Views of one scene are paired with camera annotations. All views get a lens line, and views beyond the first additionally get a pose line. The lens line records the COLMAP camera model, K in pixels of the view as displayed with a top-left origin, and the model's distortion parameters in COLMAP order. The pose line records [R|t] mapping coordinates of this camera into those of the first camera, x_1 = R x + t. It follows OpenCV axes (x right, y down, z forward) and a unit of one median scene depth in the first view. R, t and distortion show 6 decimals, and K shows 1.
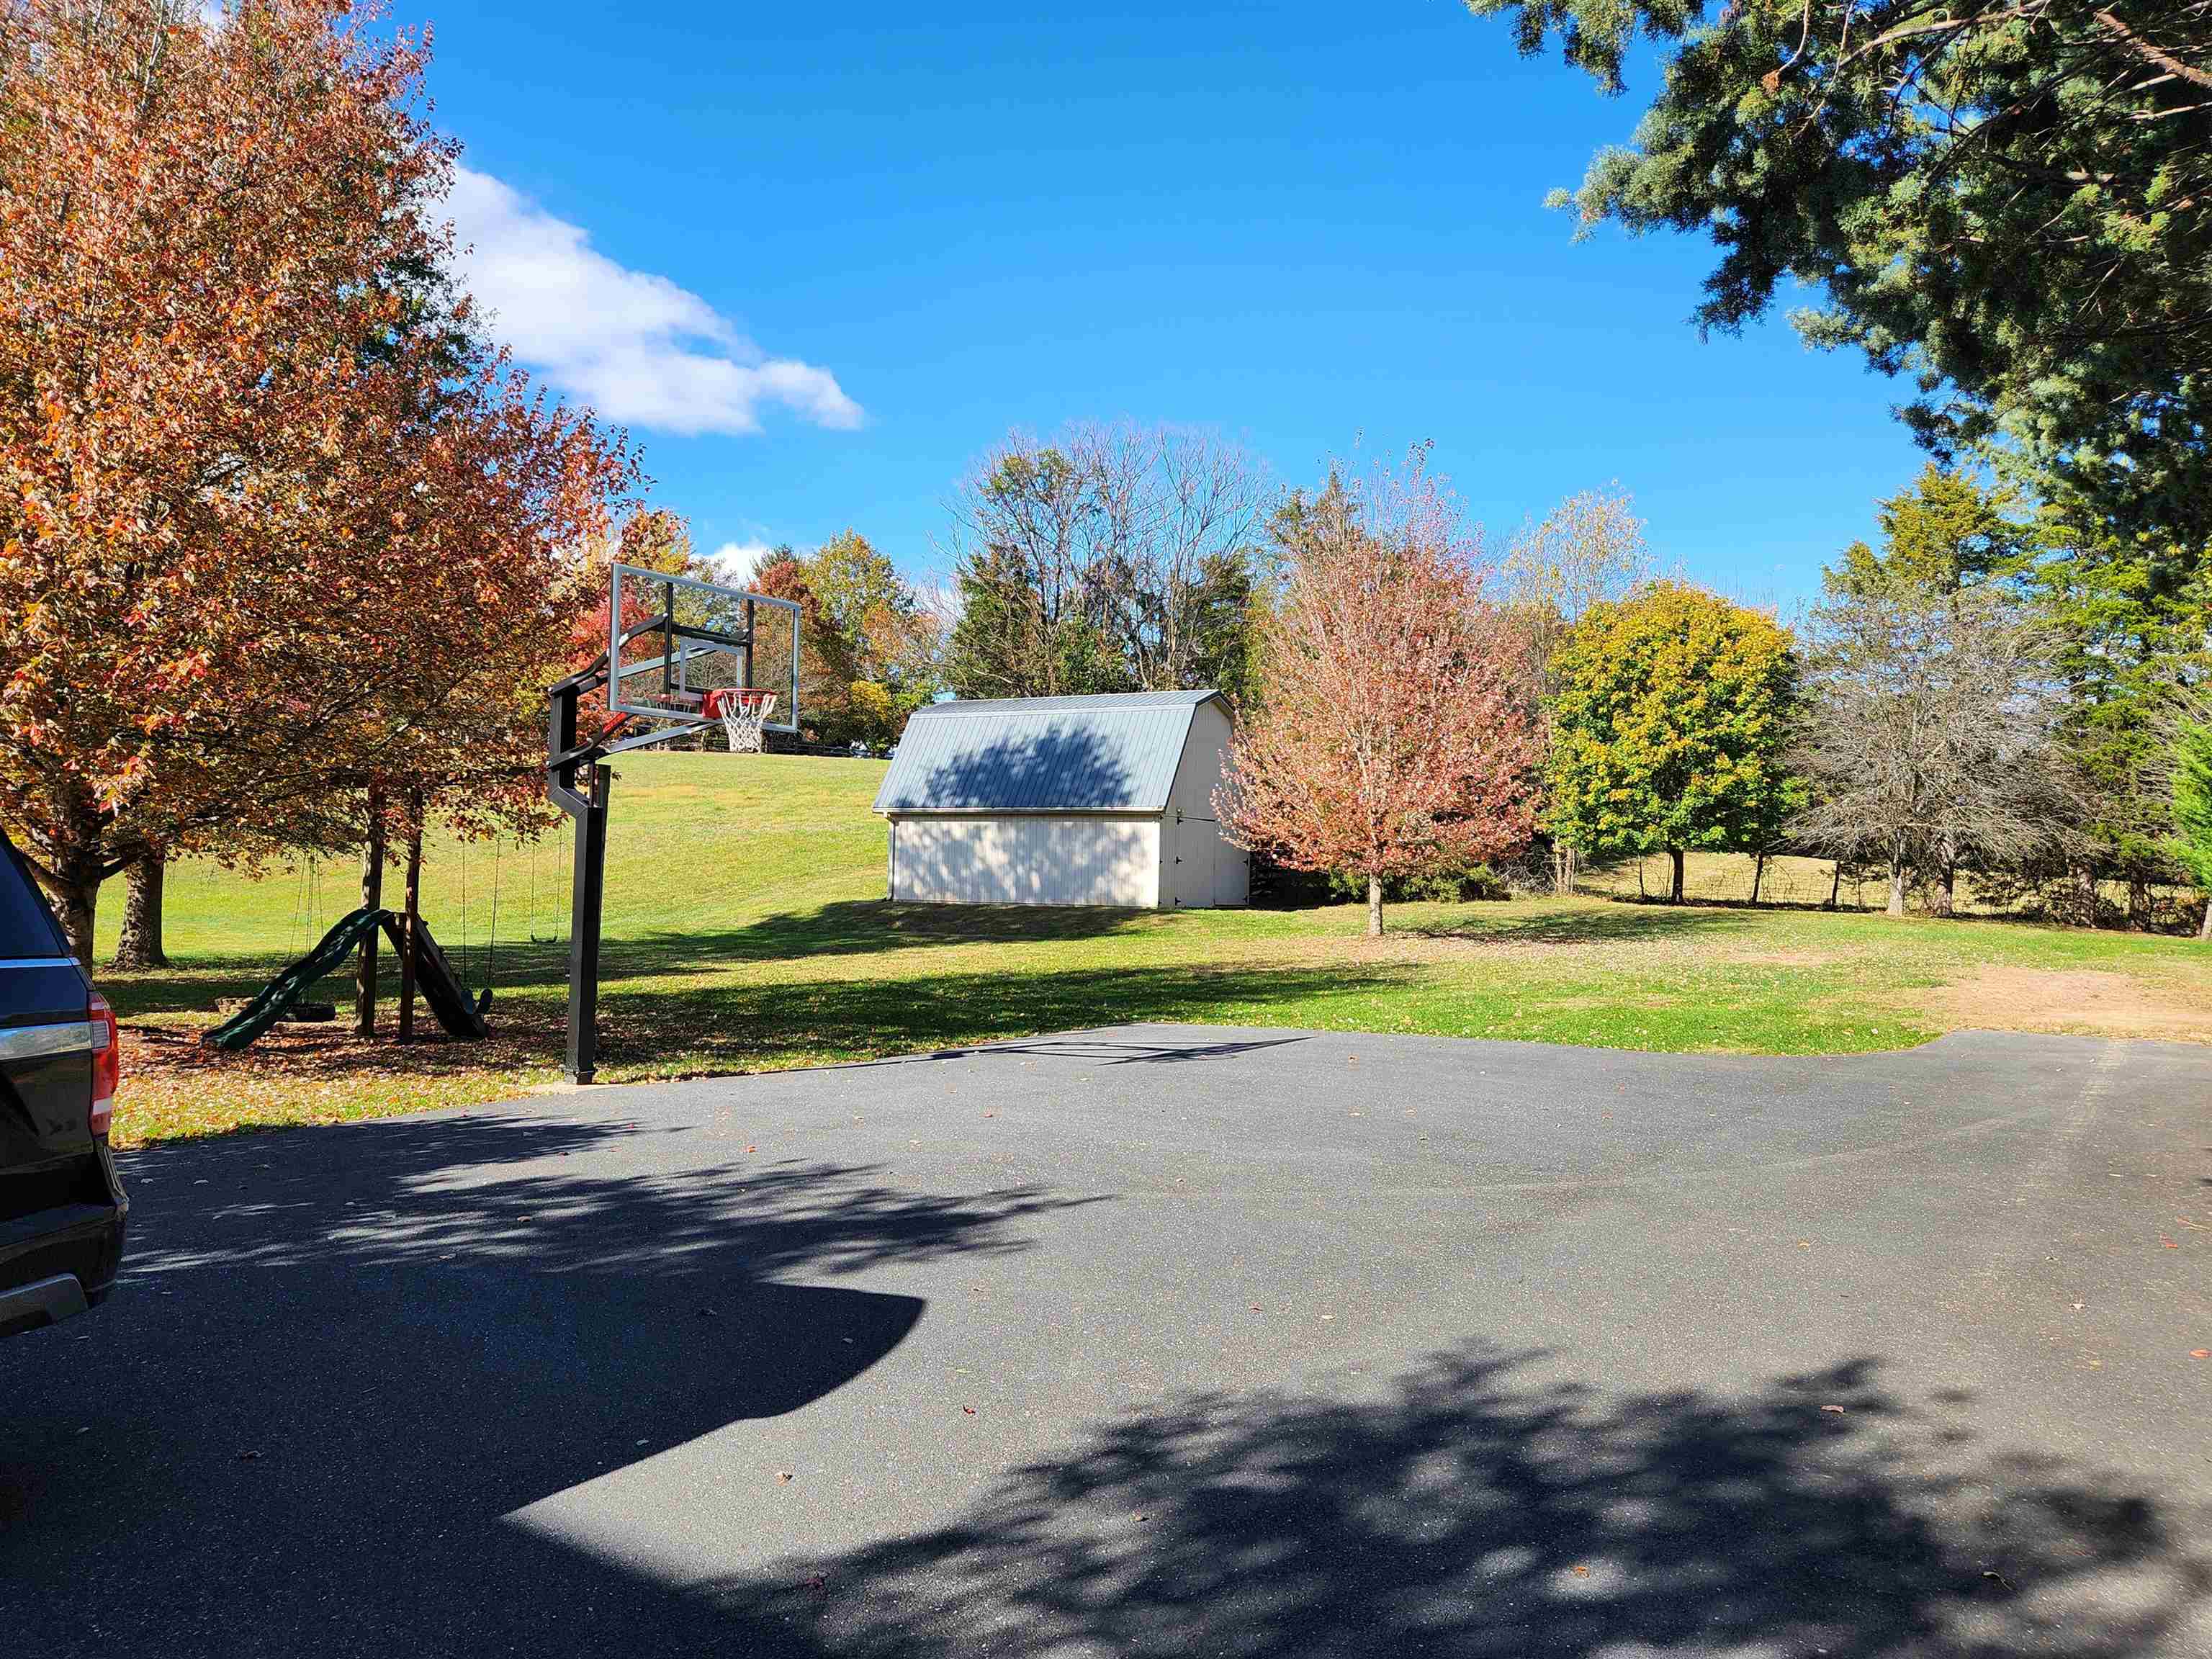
lens RADIAL K [[1465.6, 0, 1102.2], [0, 1465.6, 836.2], [0, 0, 1]] dist [0.043693, -0.036462]
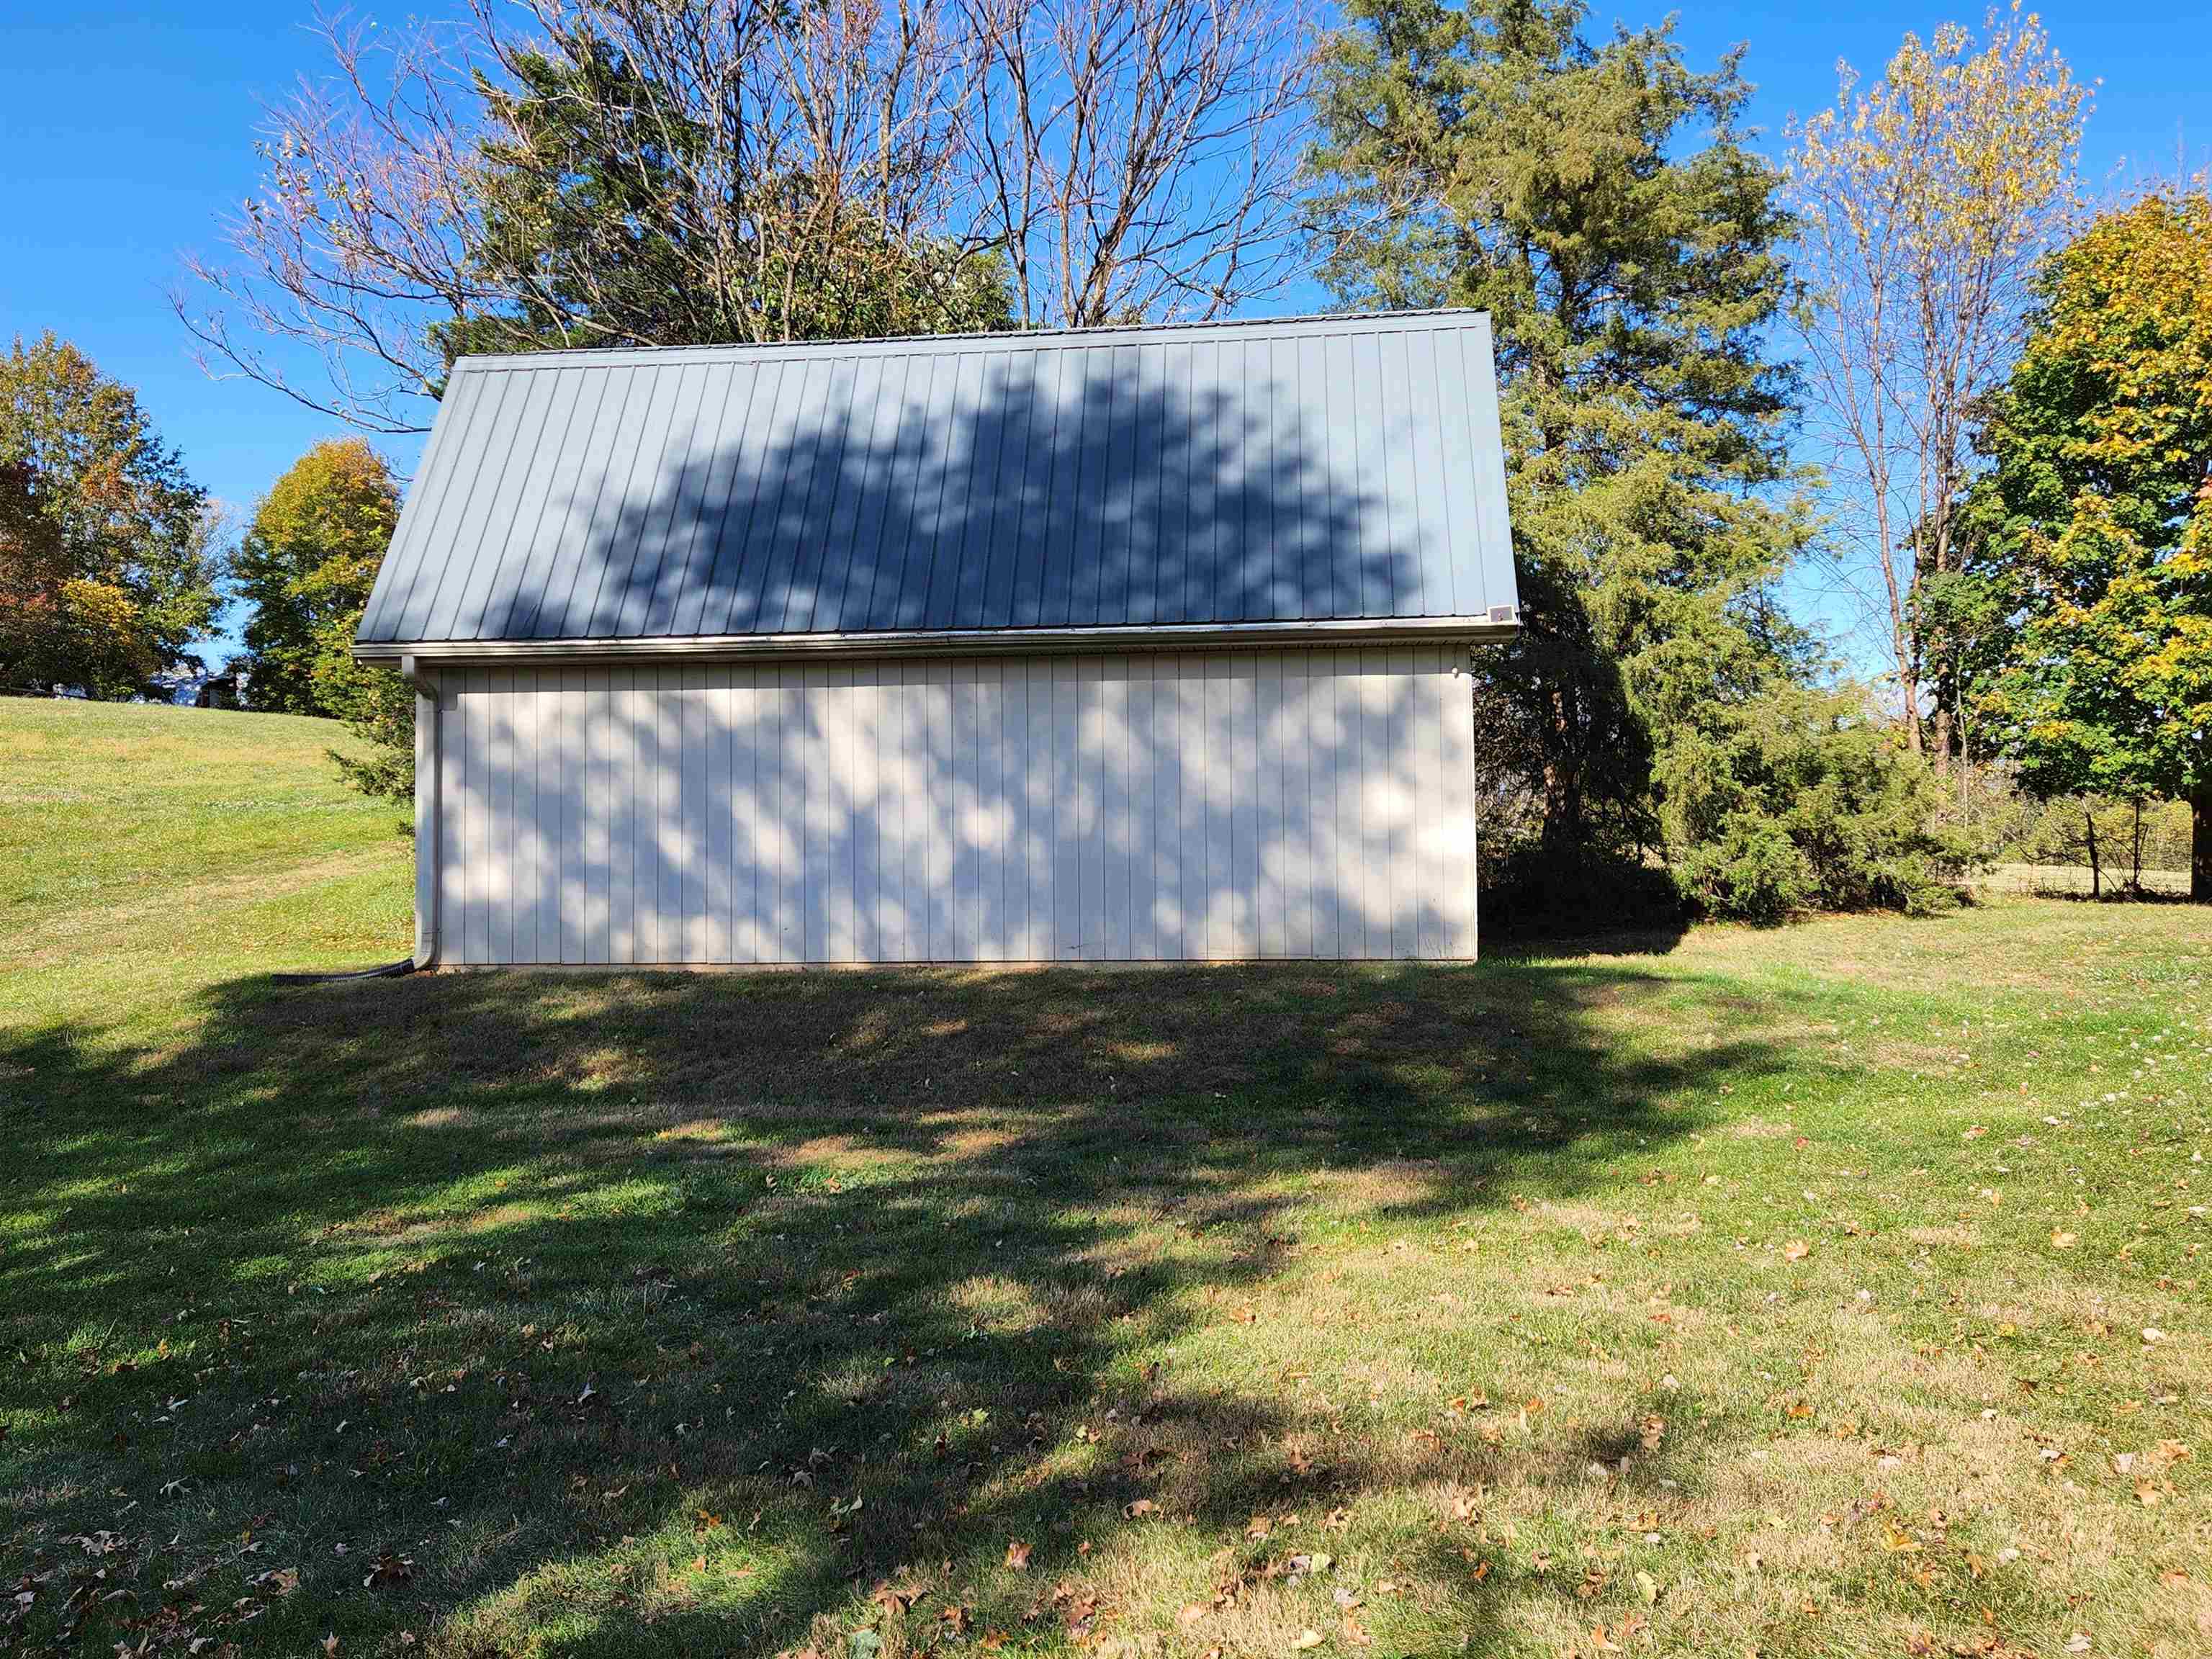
lens RADIAL K [[1465.6, 0, 1102.2], [0, 1465.6, 836.2], [0, 0, 1]] dist [0.043693, -0.036462]
pose [[0.901508, -0.040658, 0.430848, -0.157708], [0.031775, 0.999108, 0.027799, 0.016765], [-0.431594, -0.011371, 0.901996, 0.703873]]
